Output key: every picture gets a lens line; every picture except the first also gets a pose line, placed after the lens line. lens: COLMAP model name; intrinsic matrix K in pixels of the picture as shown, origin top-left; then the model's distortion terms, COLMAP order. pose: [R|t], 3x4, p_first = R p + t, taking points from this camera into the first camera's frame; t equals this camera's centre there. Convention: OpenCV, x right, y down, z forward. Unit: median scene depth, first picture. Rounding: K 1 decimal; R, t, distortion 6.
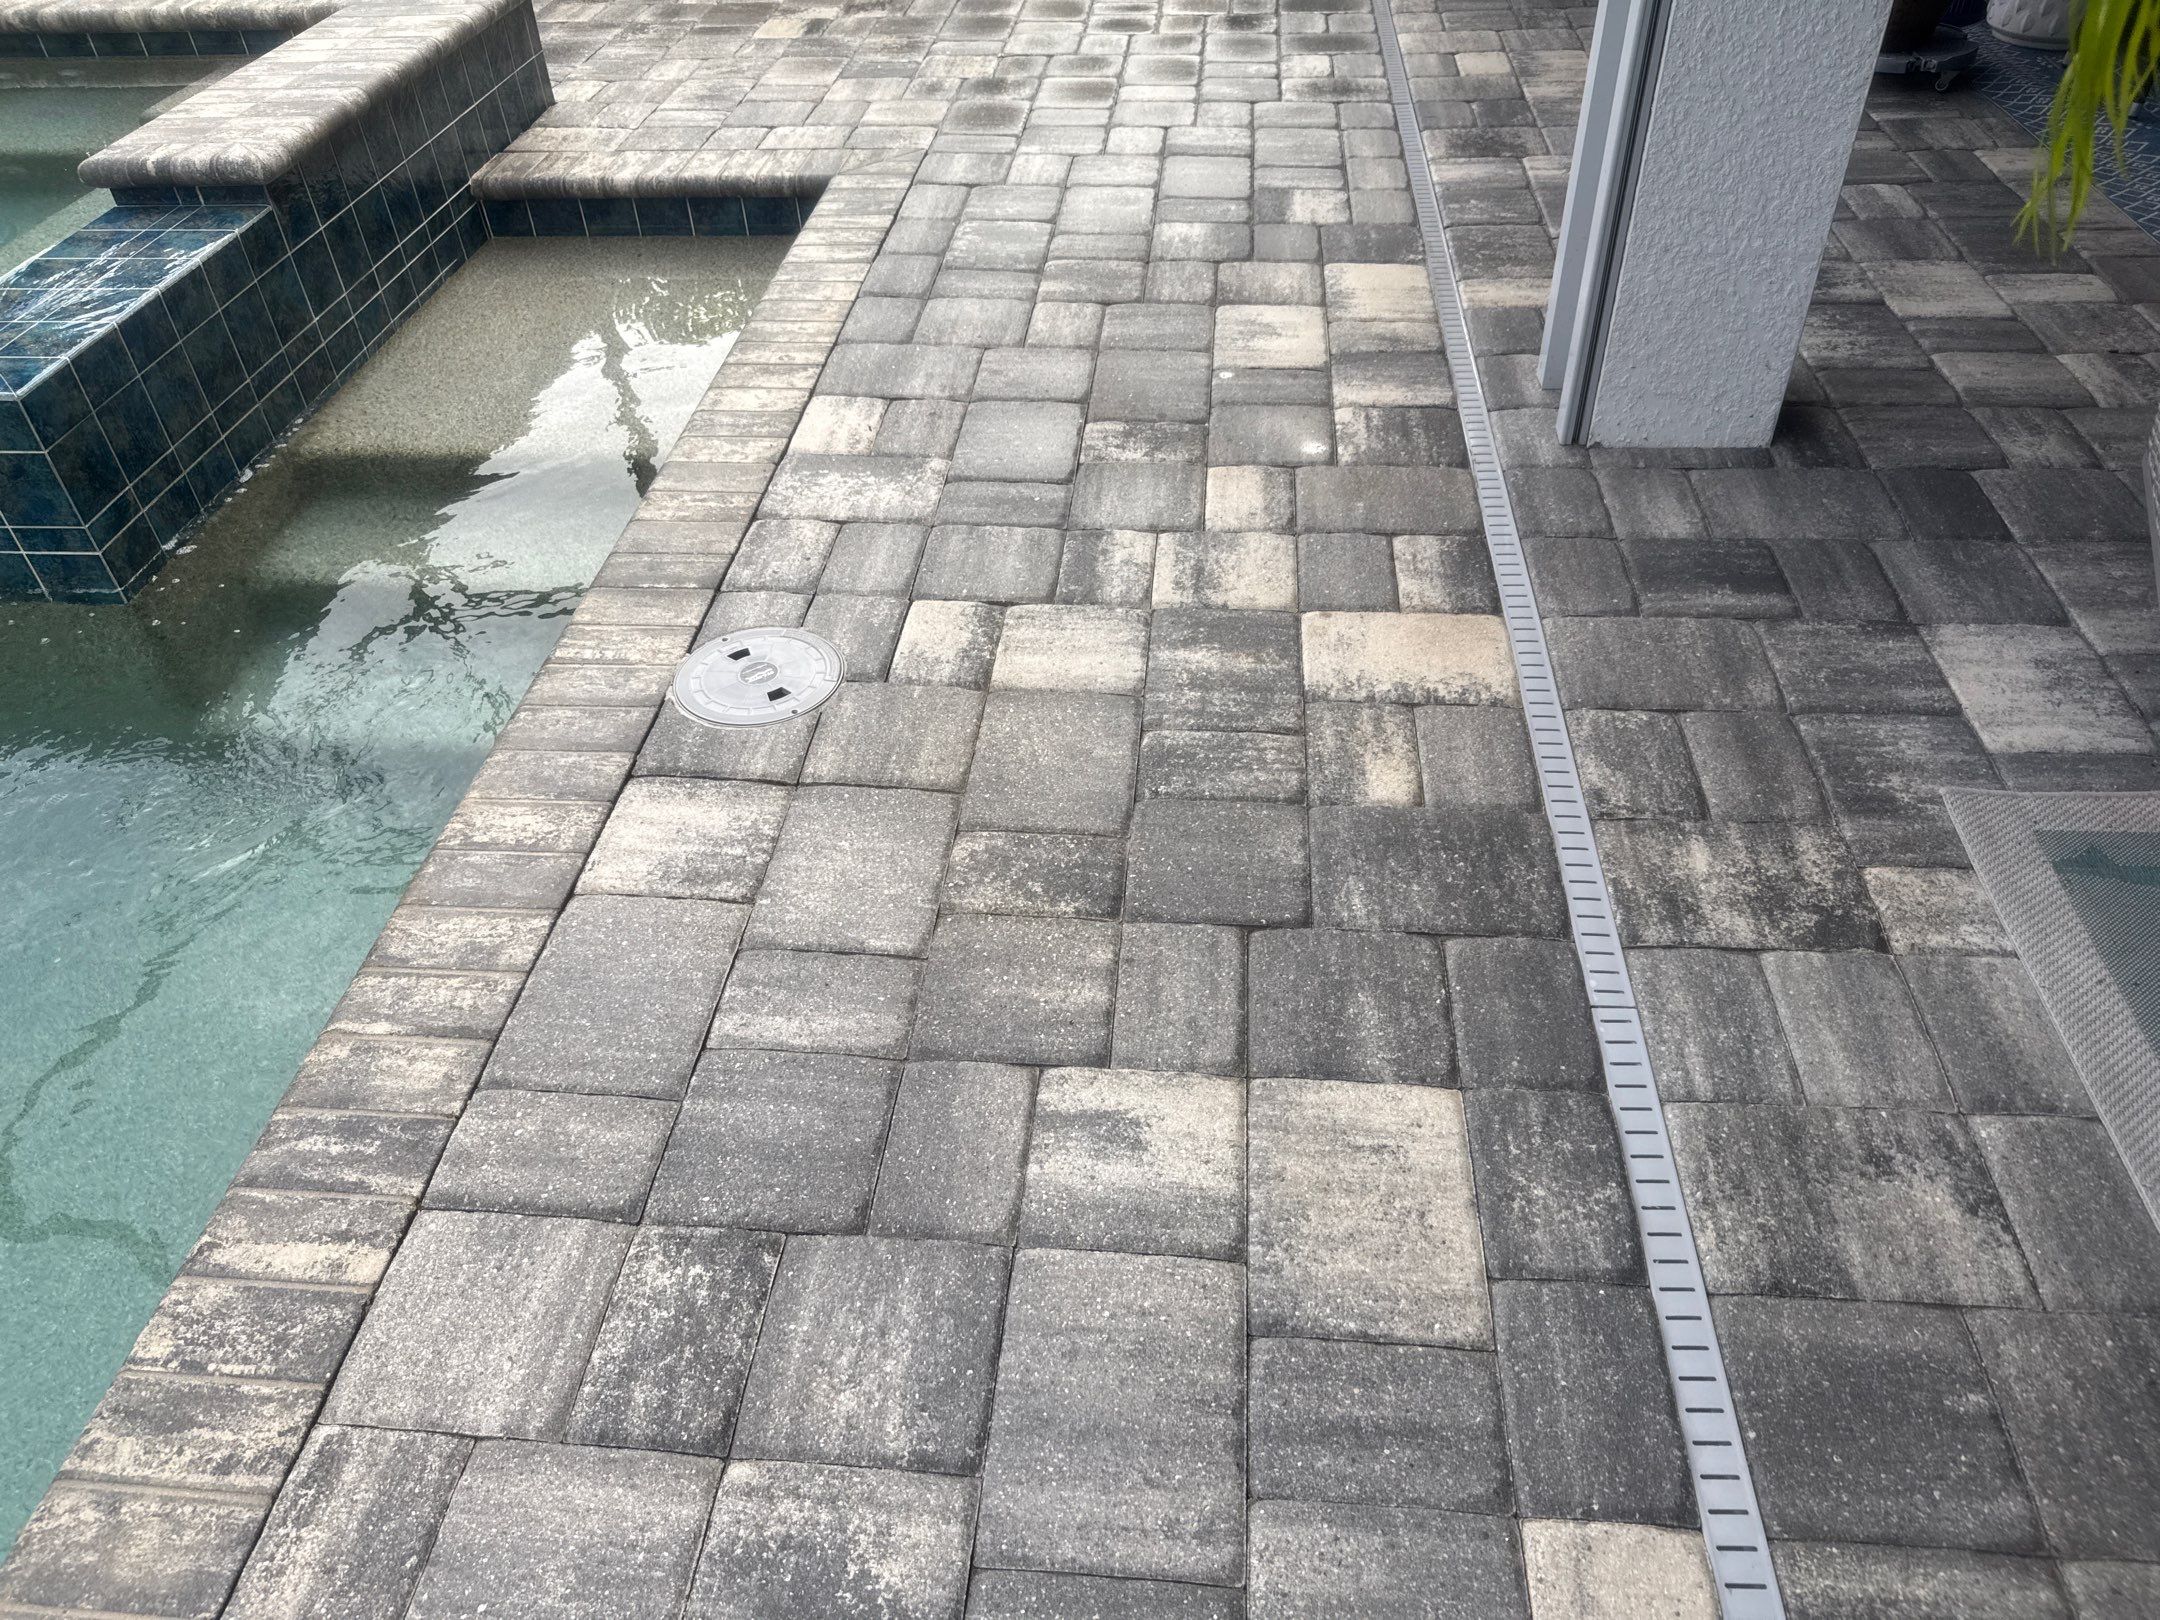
lens RADIAL K [[1525.8, 0, 1097.5], [0, 1525.8, 808.4], [0, 0, 1]] dist [0.040427, -0.062798]
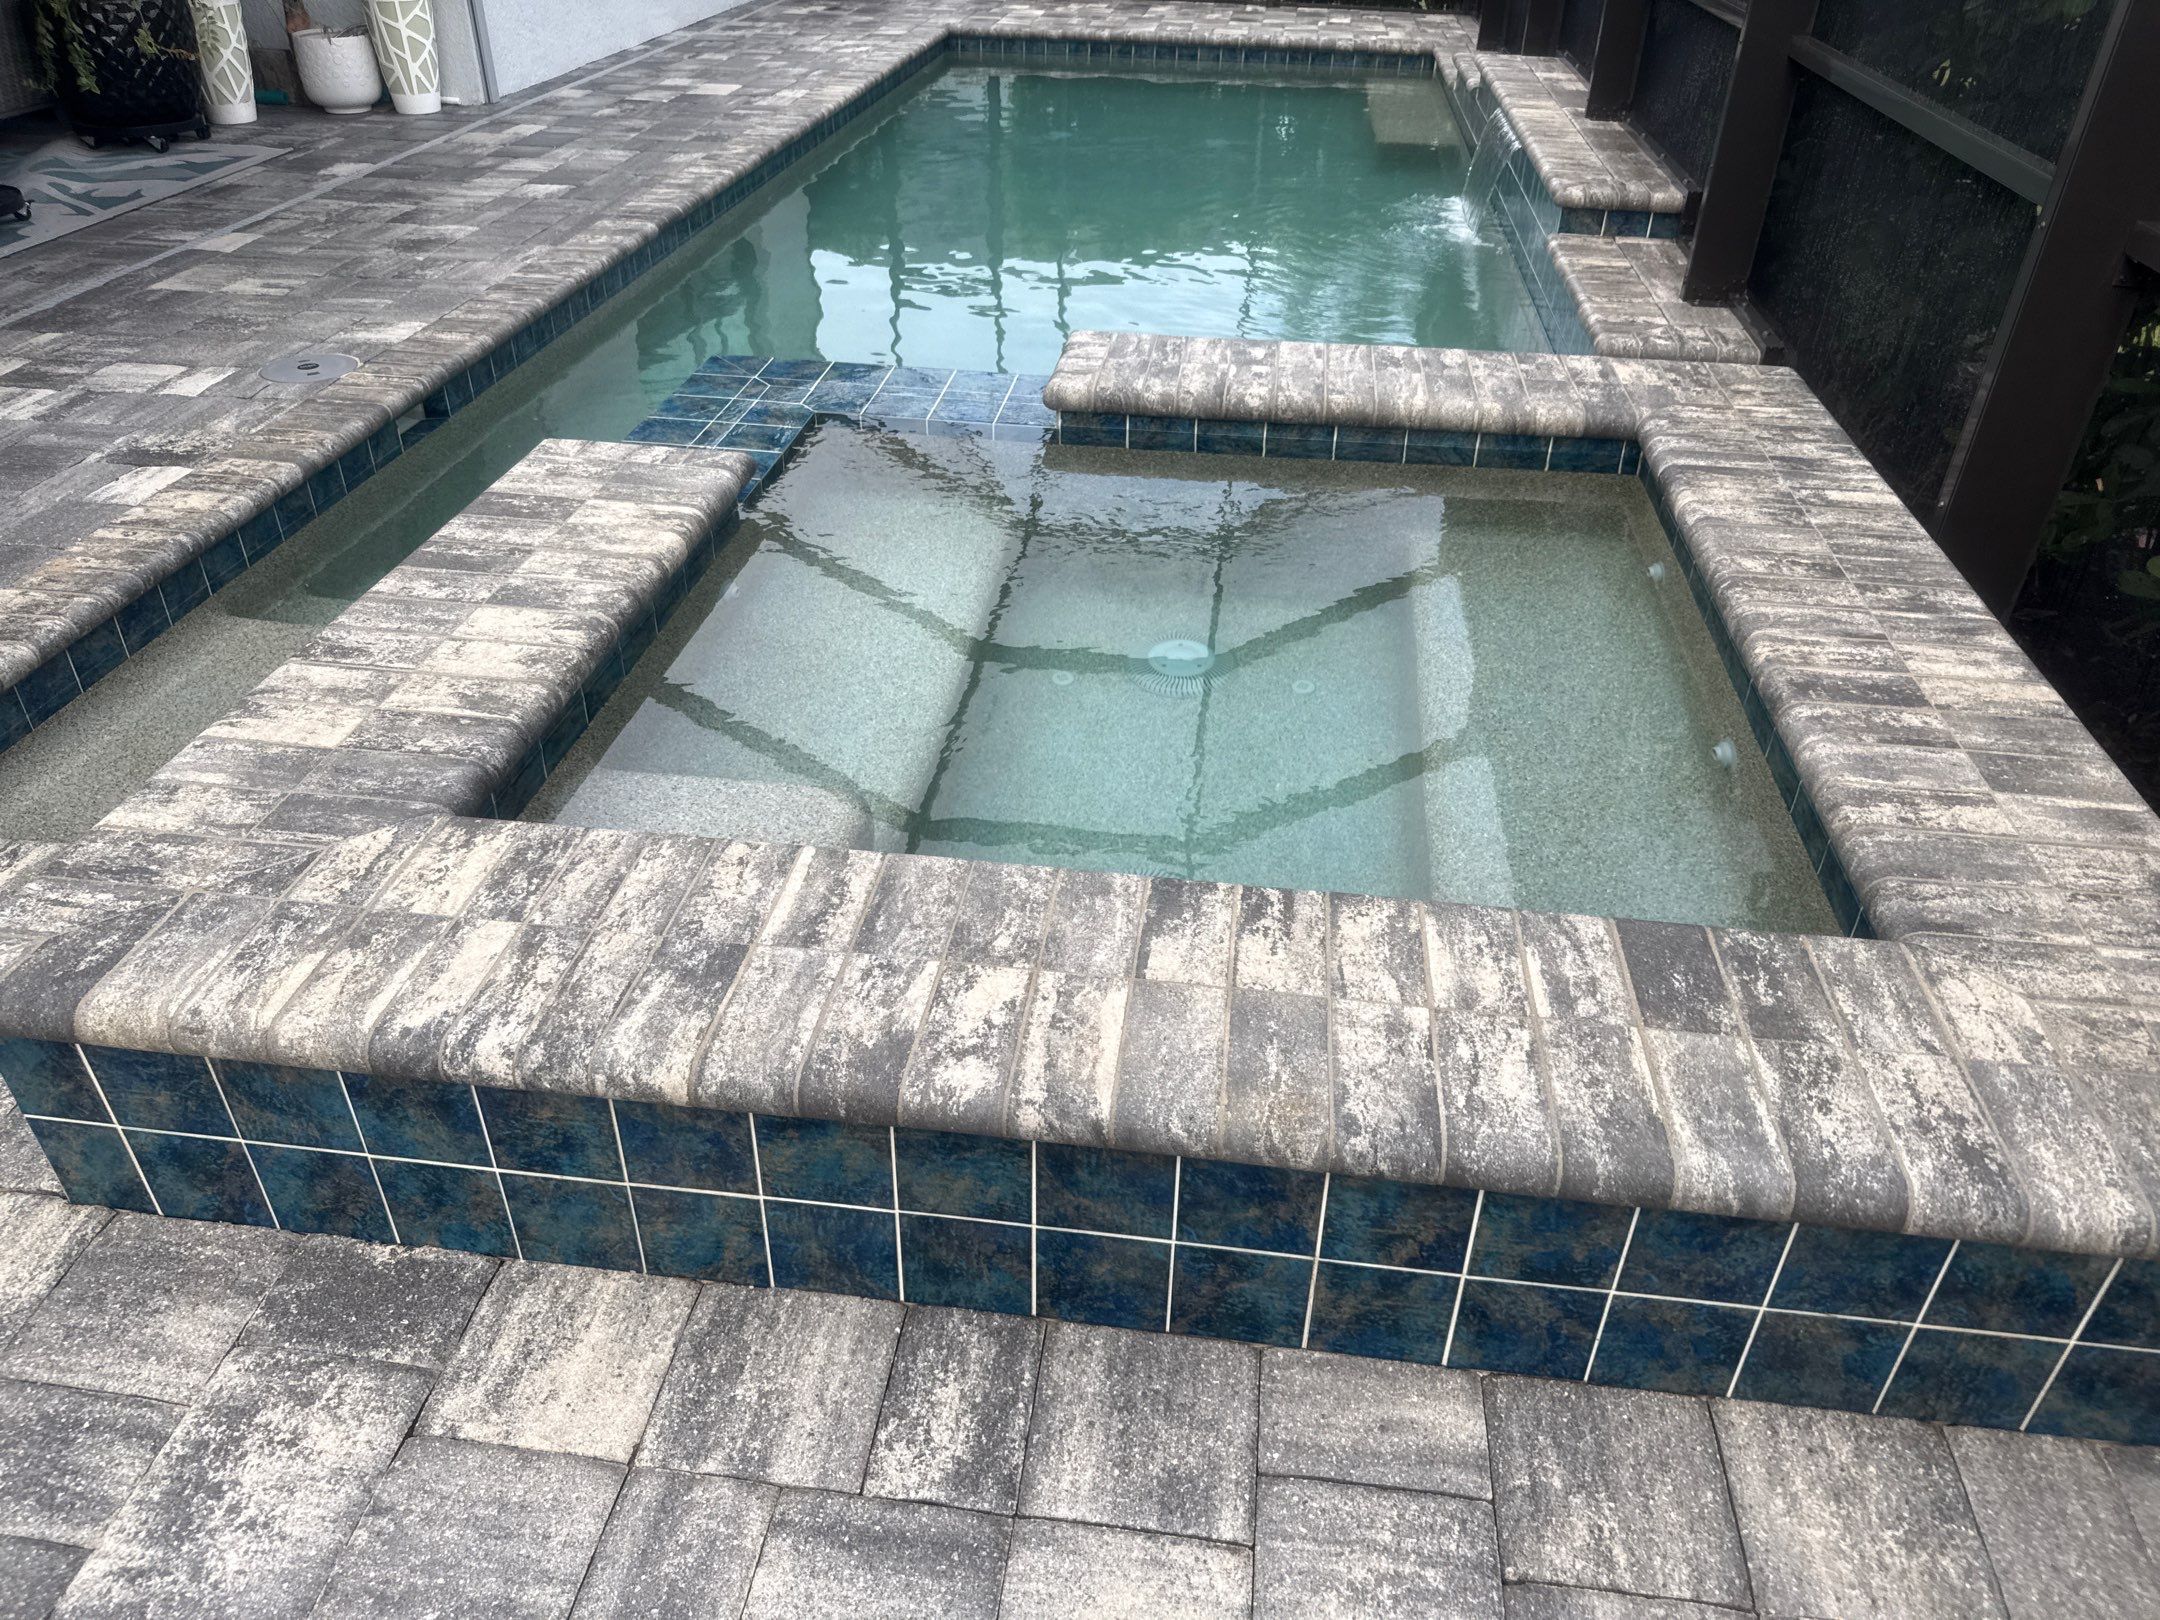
lens RADIAL K [[1539.8, 0, 1080.0], [0, 1539.8, 810.0], [0, 0, 1]] dist [0.028686, -0.038190]
pose [[-0.998679, -0.013291, 0.049625, -0.893258], [0.044367, 0.263901, 0.963529, -1.215891], [-0.025903, 0.964458, -0.262963, 1.413639]]
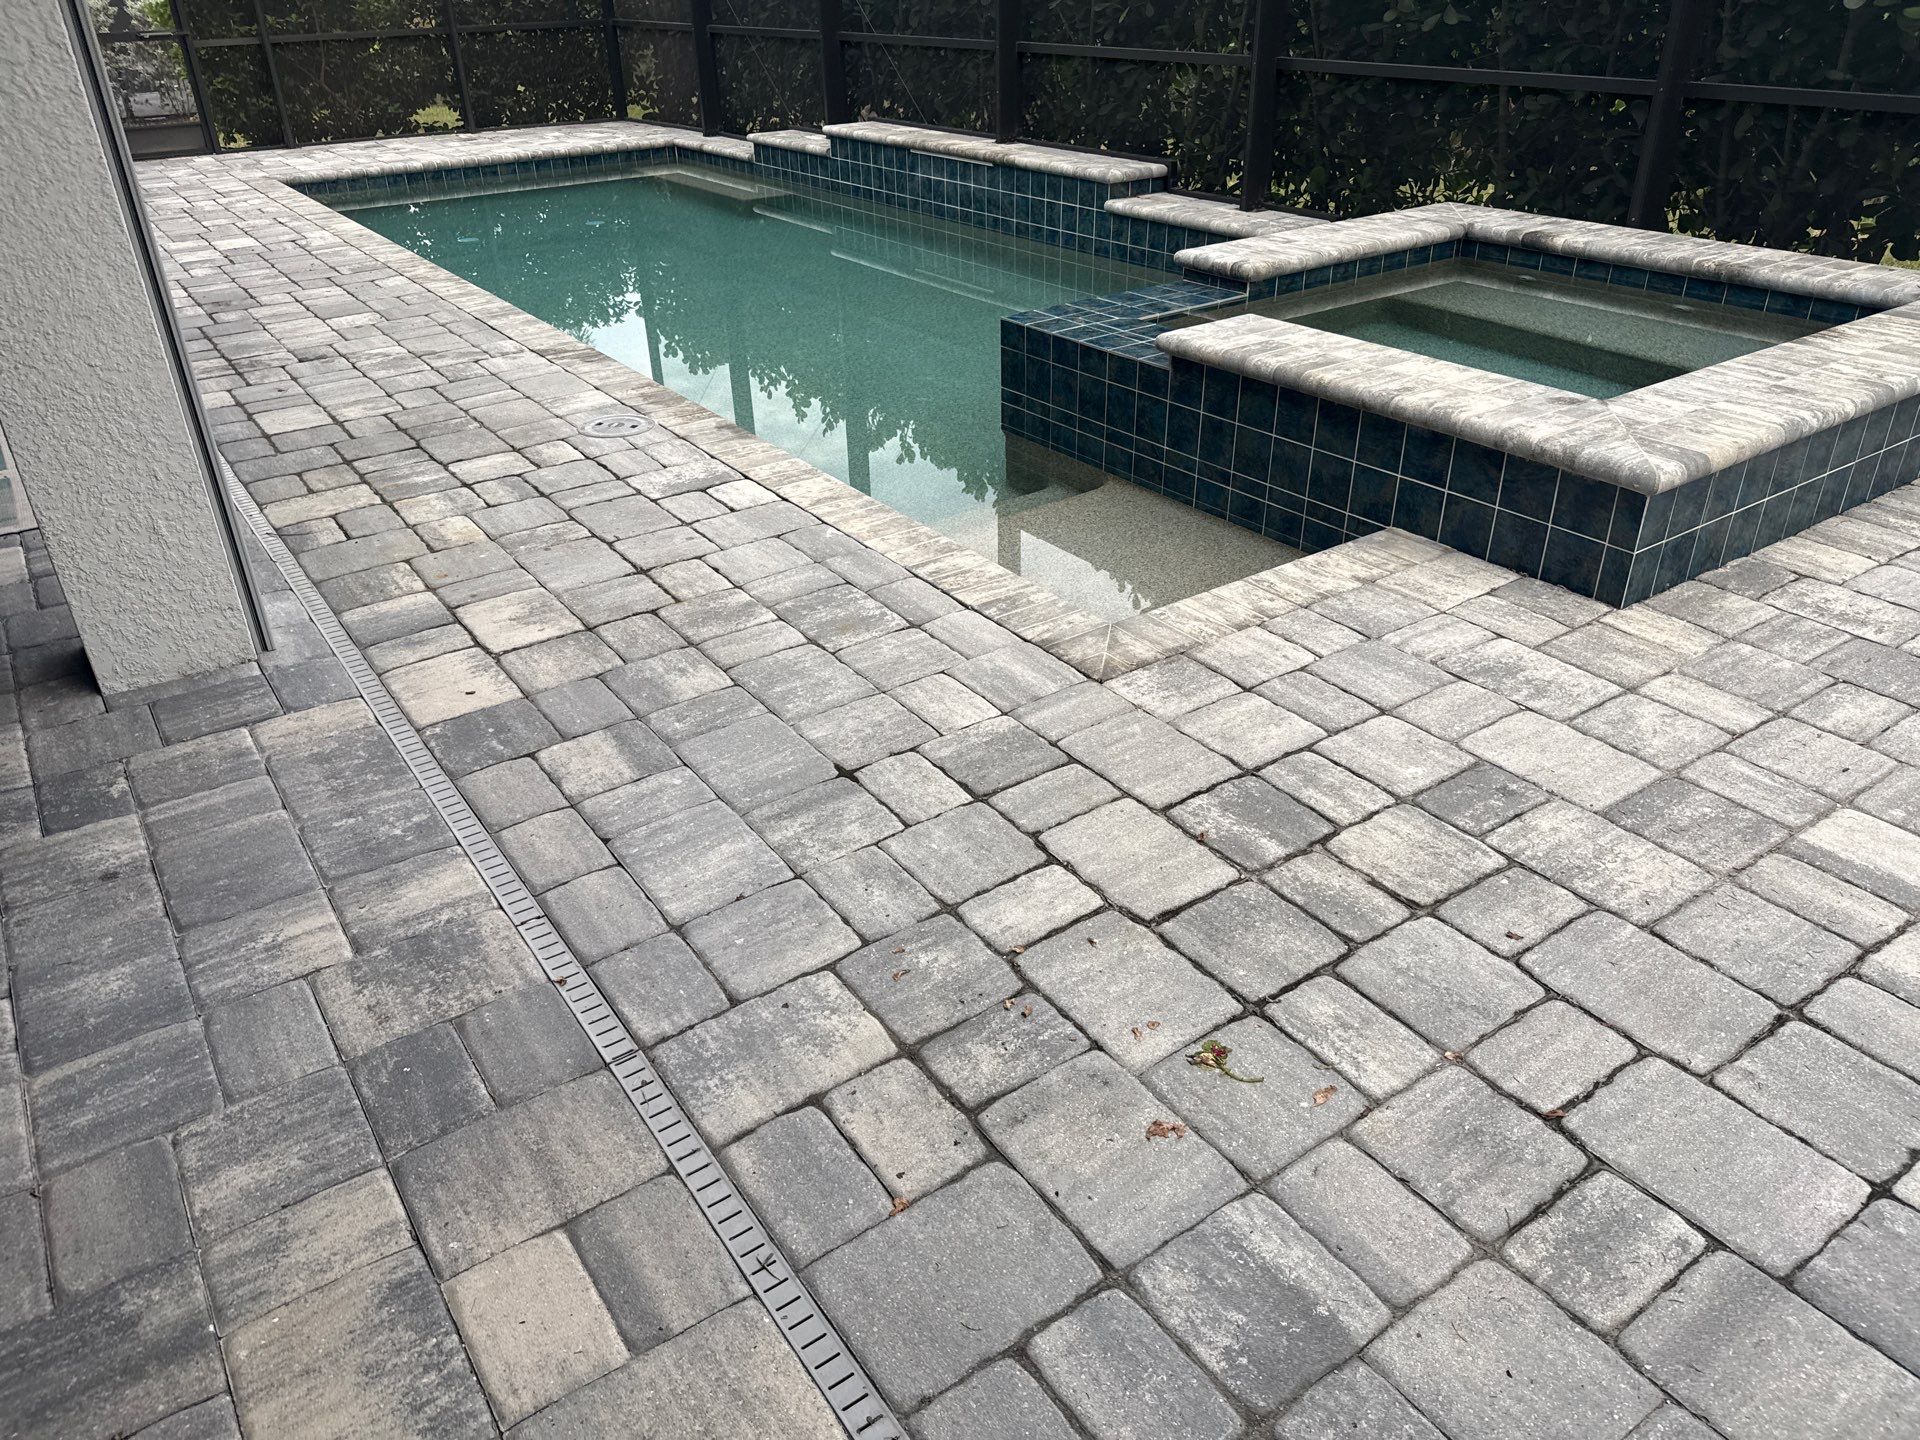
lens RADIAL K [[1361.1, 0, 950.3], [0, 1361.1, 707.2], [0, 0, 1]] dist [0.031625, -0.036681]
pose [[-0.774361, 0.353593, -0.524726, 0.426453], [-0.375500, 0.410668, 0.830874, -1.266493], [0.509279, 0.840431, -0.185231, 1.408627]]
